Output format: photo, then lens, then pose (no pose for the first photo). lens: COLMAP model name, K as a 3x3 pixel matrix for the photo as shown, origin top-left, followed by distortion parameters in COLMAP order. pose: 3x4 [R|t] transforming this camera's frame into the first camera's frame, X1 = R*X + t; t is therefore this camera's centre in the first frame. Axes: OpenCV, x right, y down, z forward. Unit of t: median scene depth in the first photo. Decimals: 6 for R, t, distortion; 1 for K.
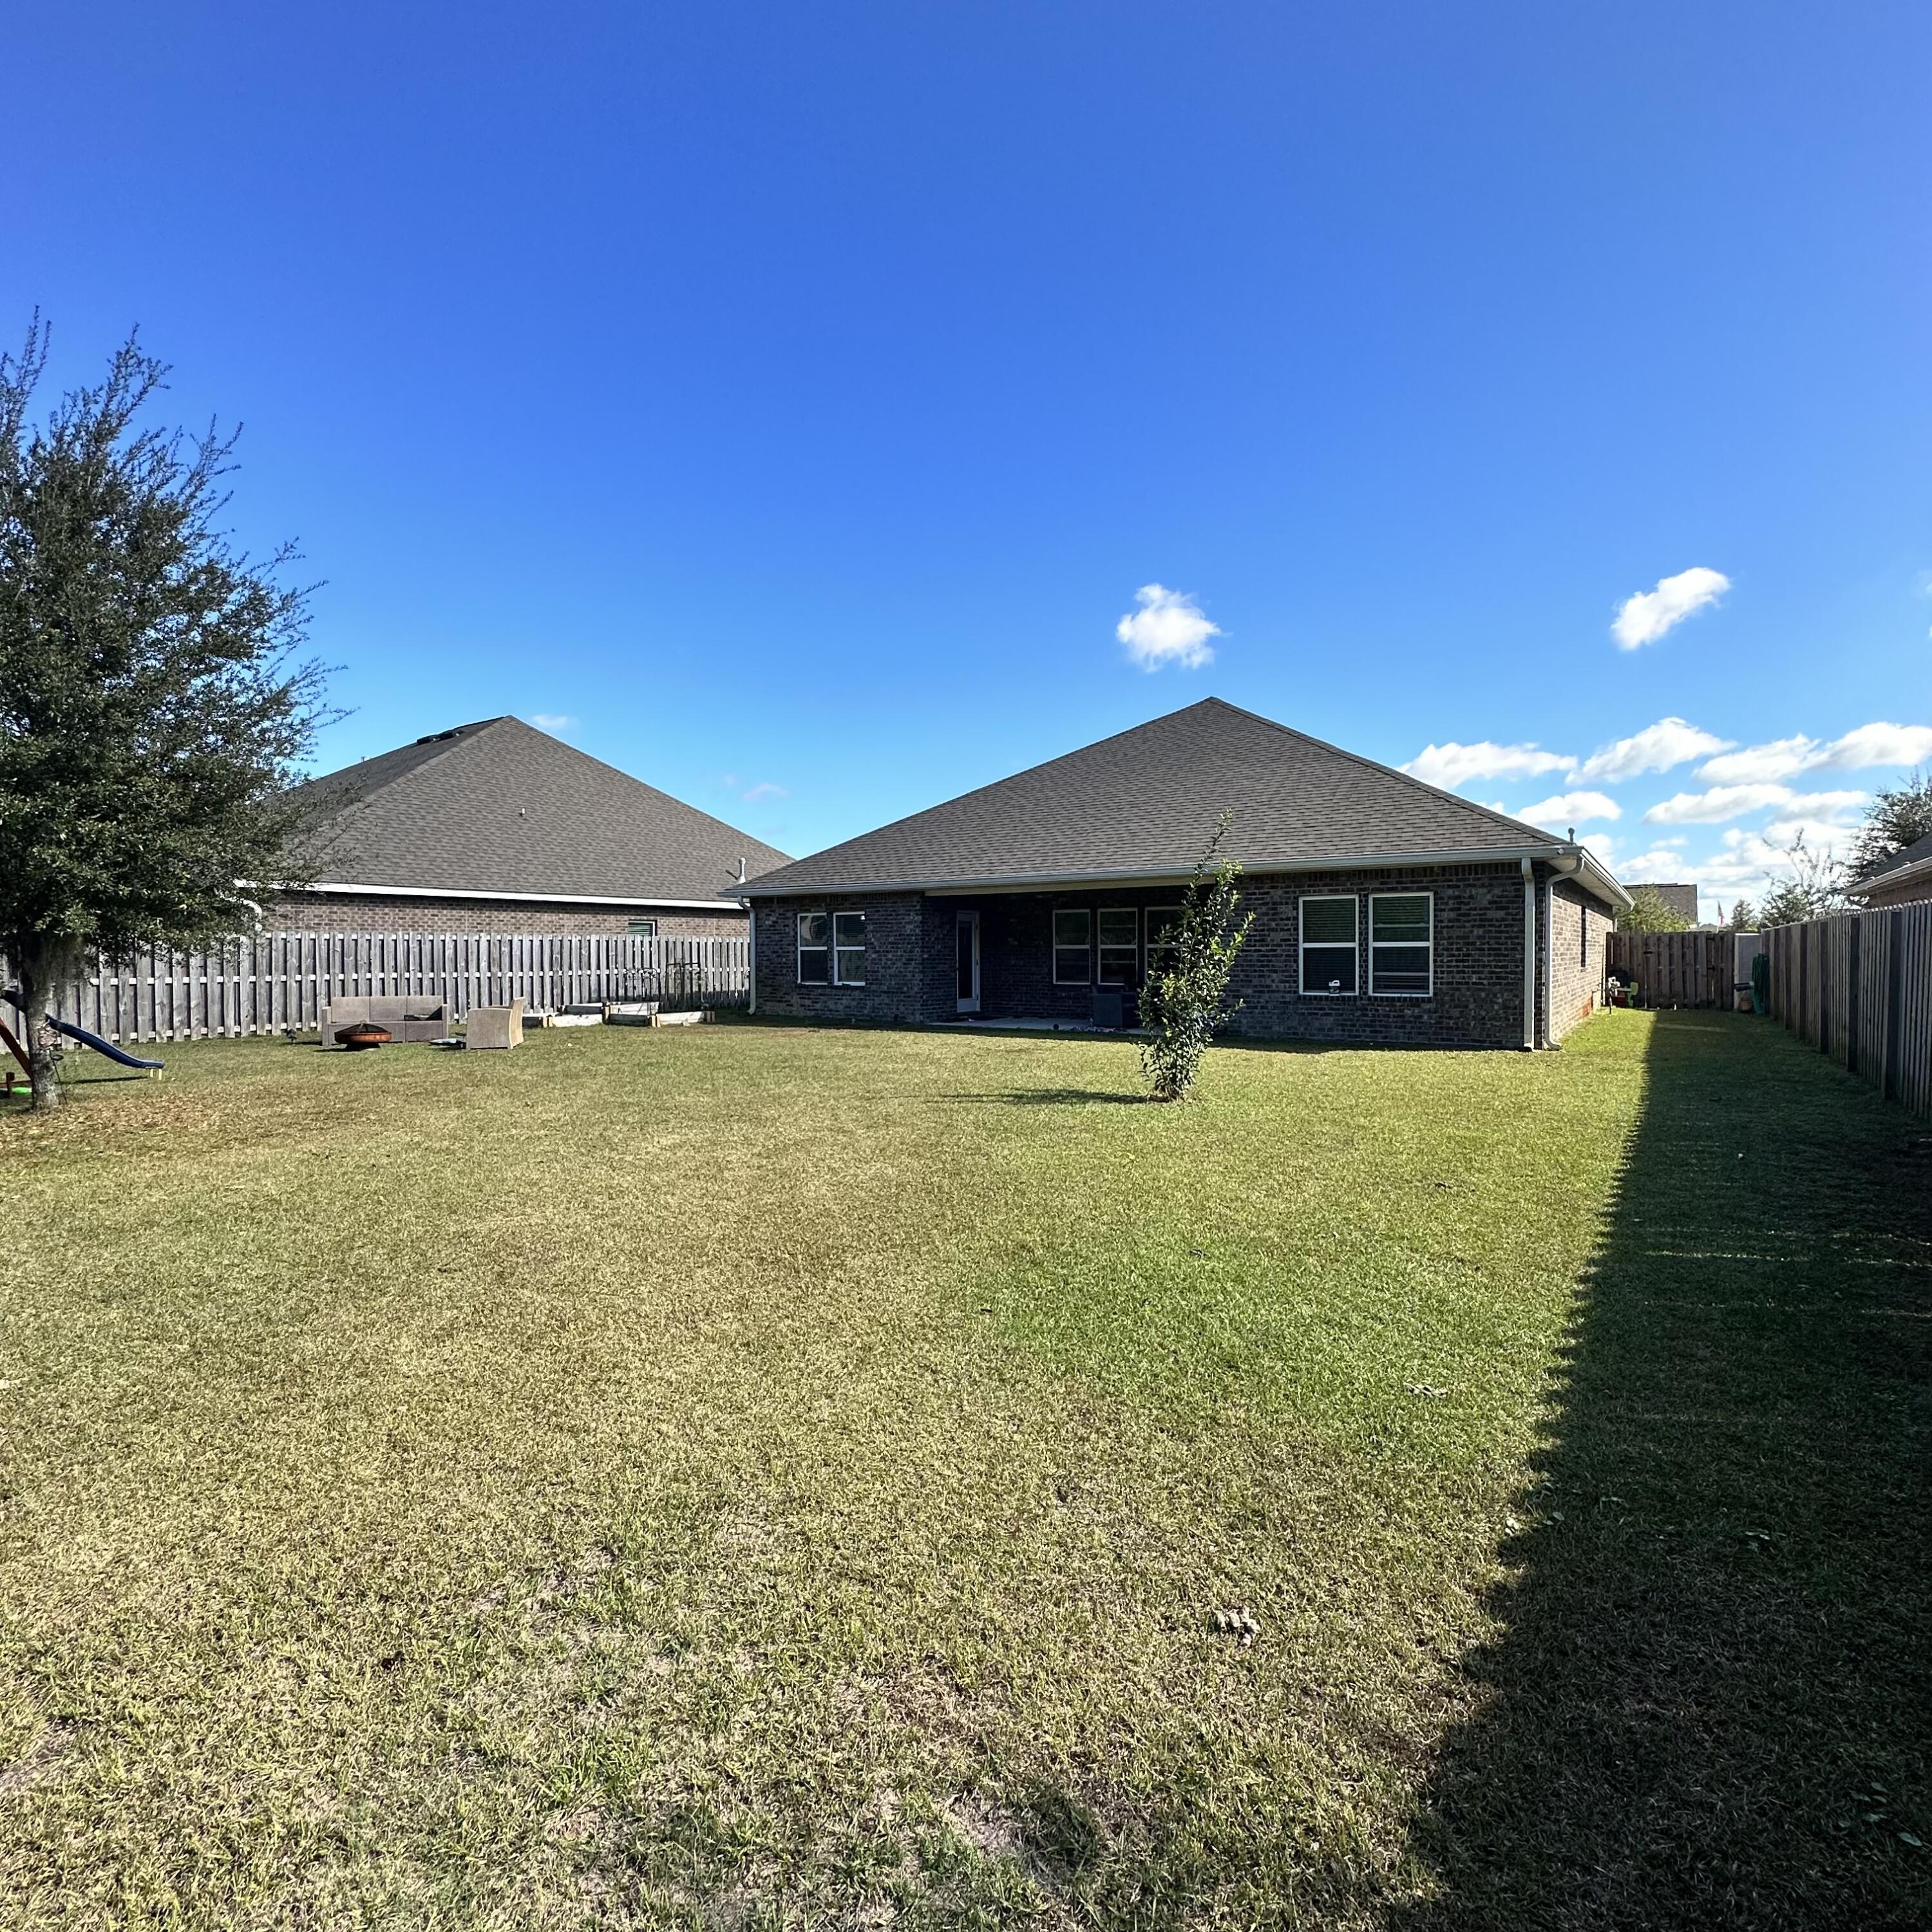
lens RADIAL K [[1025.9, 0, 972.7], [0, 1025.9, 958.8], [0, 0, 1]] dist [-0.002303, 0.000772]
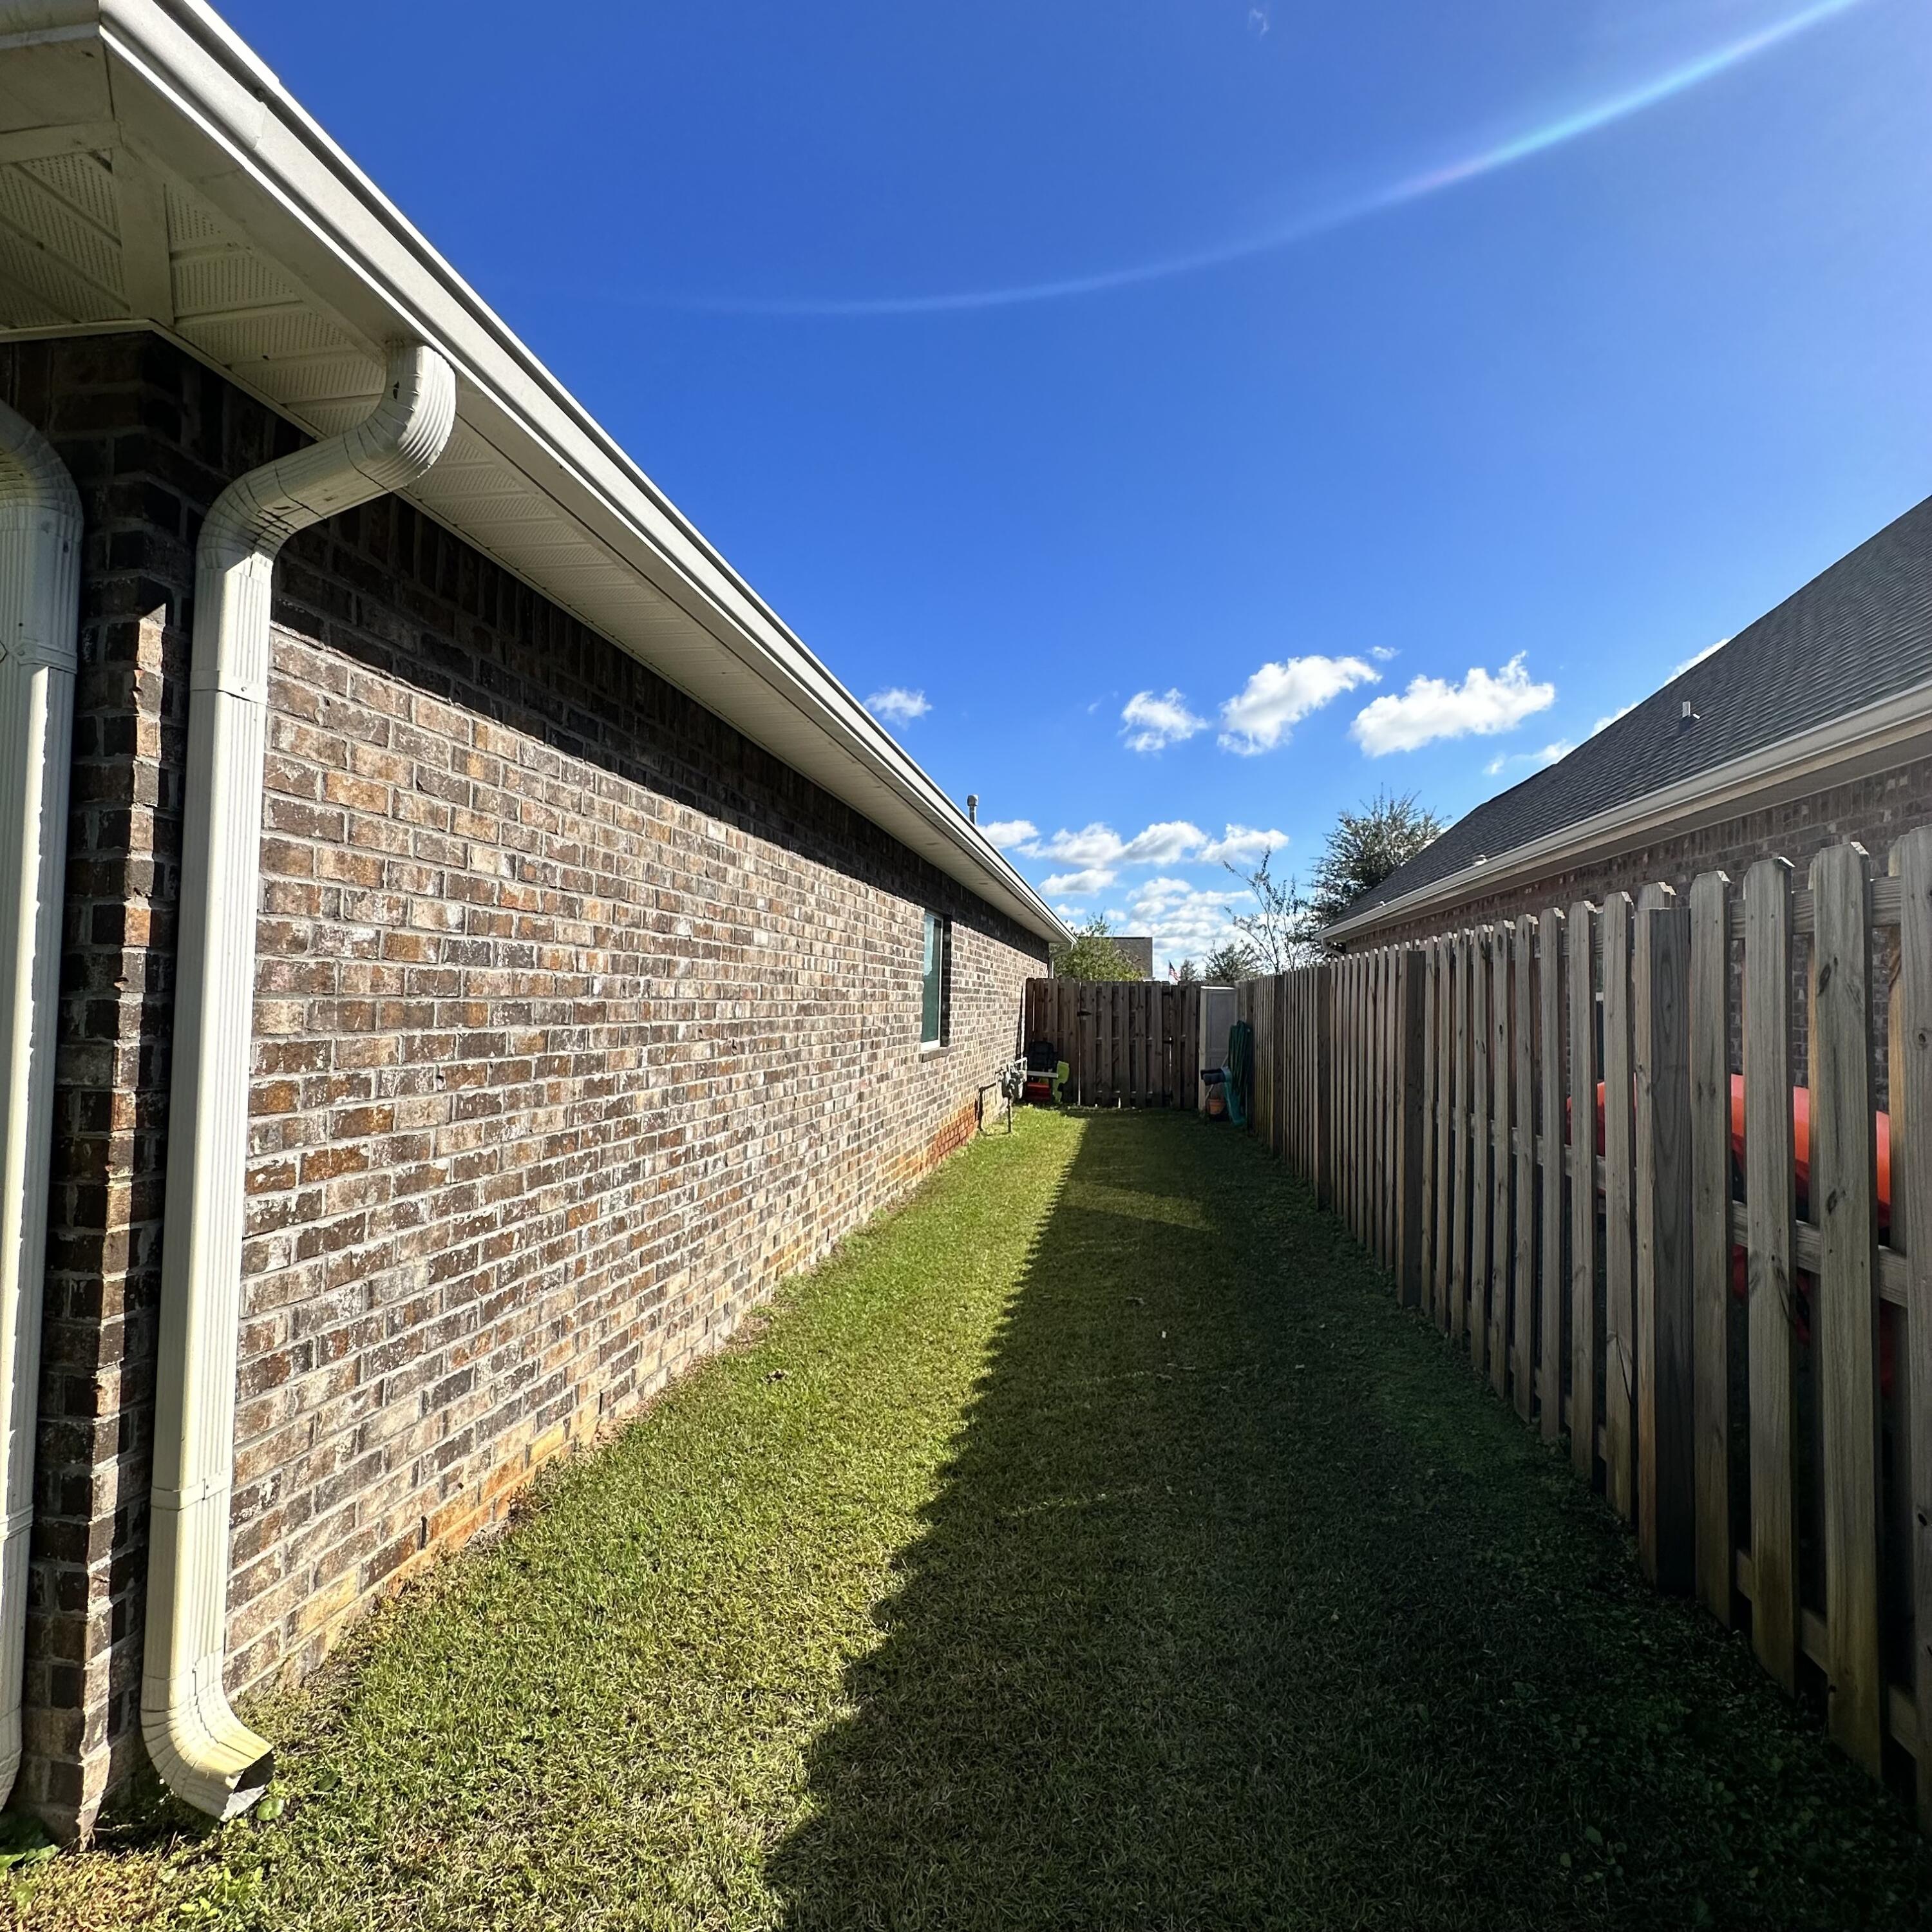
lens RADIAL K [[1025.9, 0, 965.2], [0, 1025.9, 964.6], [0, 0, 1]] dist [-0.002303, 0.000772]
pose [[0.907250, 0.036624, 0.418995, 0.329978], [-0.020781, 0.998888, -0.042316, -0.007821], [-0.420079, 0.029684, 0.907002, 0.462907]]
